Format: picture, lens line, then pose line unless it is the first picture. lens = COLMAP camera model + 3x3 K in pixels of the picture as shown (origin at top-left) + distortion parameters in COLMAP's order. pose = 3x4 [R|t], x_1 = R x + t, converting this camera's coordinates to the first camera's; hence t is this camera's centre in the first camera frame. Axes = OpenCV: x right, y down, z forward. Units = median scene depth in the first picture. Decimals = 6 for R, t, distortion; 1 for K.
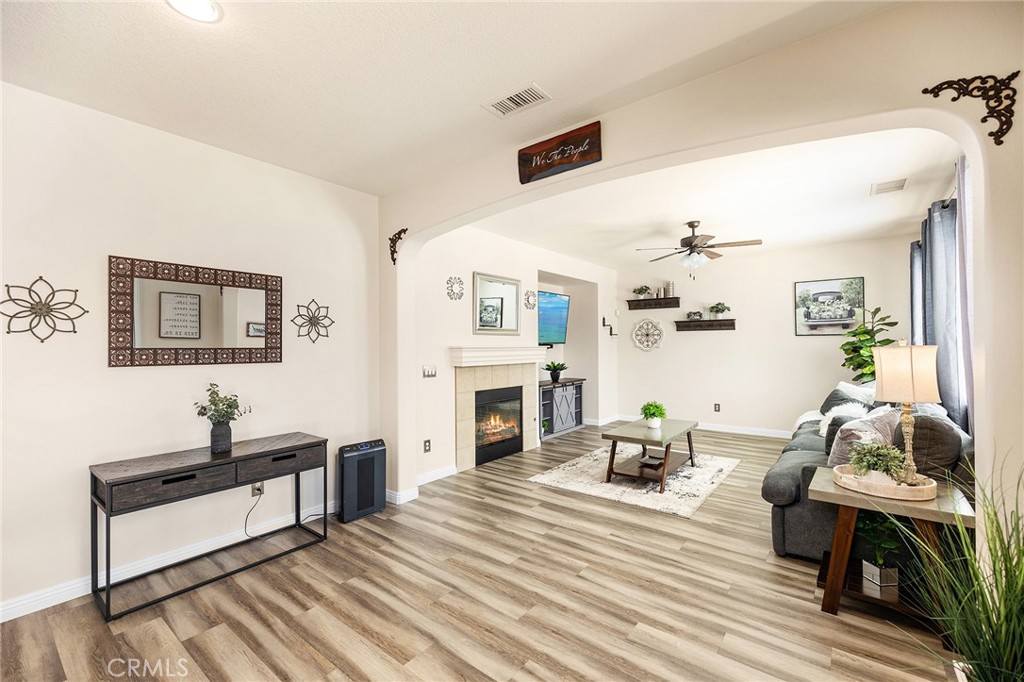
lens RADIAL K [[435.6, 0, 511.4], [0, 435.6, 346.2], [0, 0, 1]] dist [-0.000898, 0.000355]
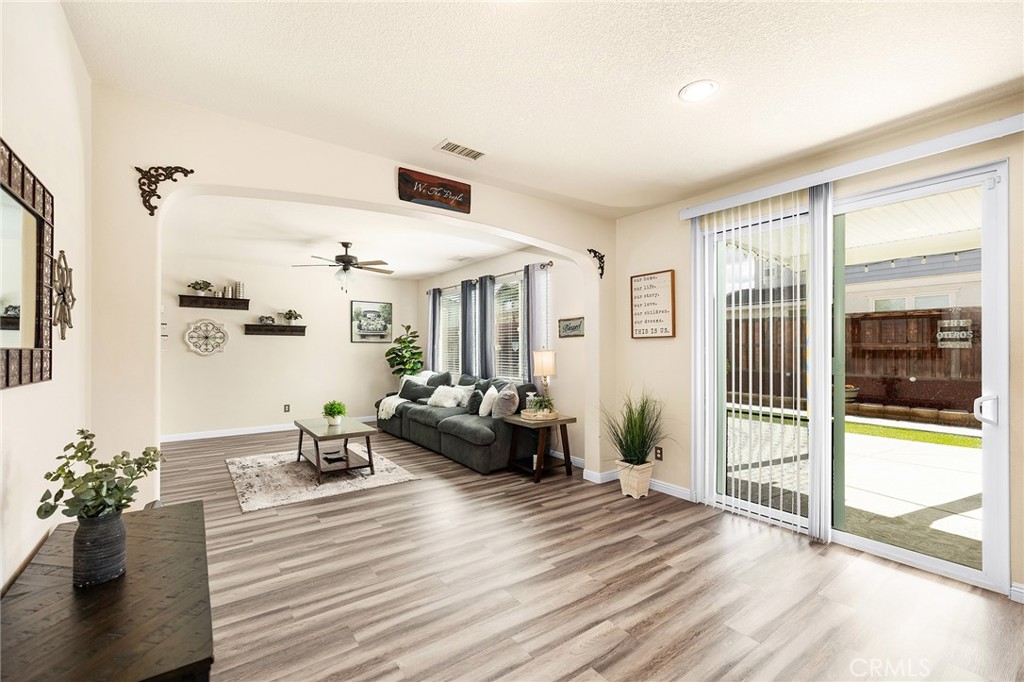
lens RADIAL K [[435.6, 0, 511.4], [0, 435.6, 346.2], [0, 0, 1]] dist [-0.000898, 0.000355]
pose [[0.258036, 0.013321, 0.966043, -0.596838], [-0.000767, 0.999907, -0.013583, 0.005096], [-0.966135, 0.002764, 0.258023, 0.285396]]
